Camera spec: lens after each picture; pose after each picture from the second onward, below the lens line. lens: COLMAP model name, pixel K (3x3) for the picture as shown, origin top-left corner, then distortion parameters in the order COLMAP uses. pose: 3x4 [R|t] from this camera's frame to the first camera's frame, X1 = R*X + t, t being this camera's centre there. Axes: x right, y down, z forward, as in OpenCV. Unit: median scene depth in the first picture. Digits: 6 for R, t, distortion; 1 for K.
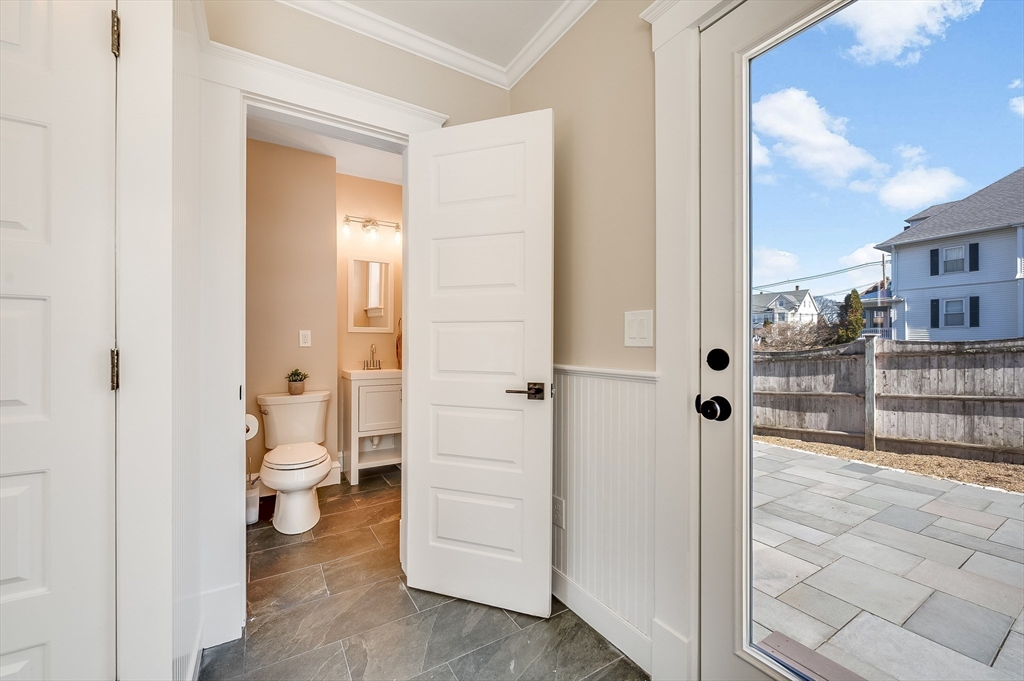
lens RADIAL K [[410.0, 0, 509.7], [0, 410.0, 344.5], [0, 0, 1]] dist [-0.000878, -0.000146]
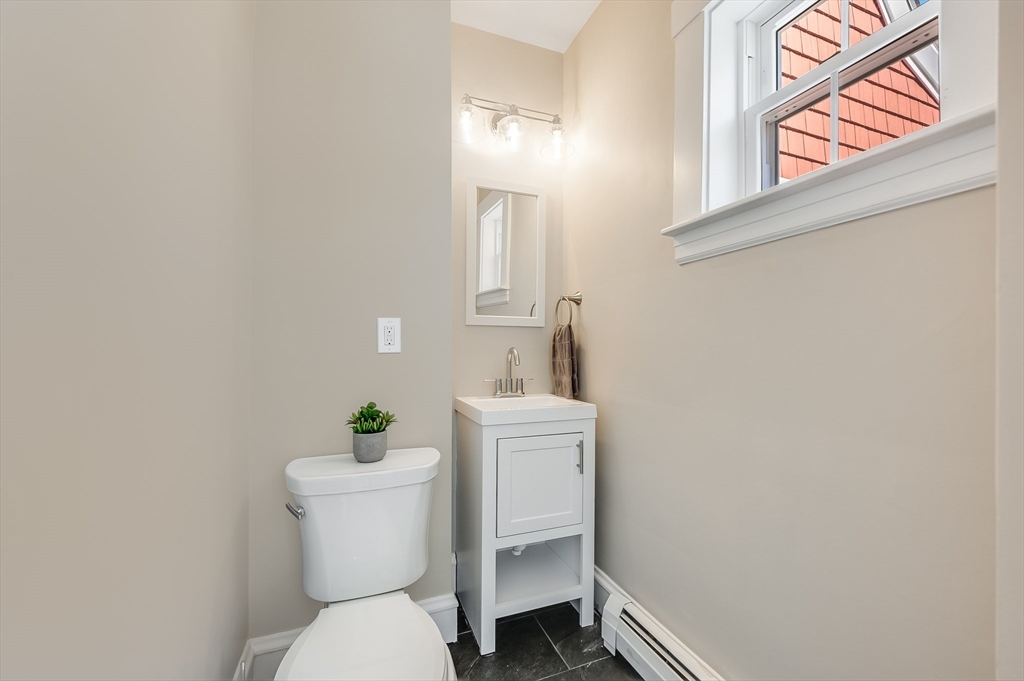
lens RADIAL K [[410.0, 0, 509.7], [0, 410.0, 344.5], [0, 0, 1]] dist [-0.000878, -0.000146]
pose [[0.983537, 0.000511, -0.180707, -0.263013], [-0.001097, 0.999994, -0.003147, -0.003524], [0.180705, 0.003294, 0.983532, 0.532529]]
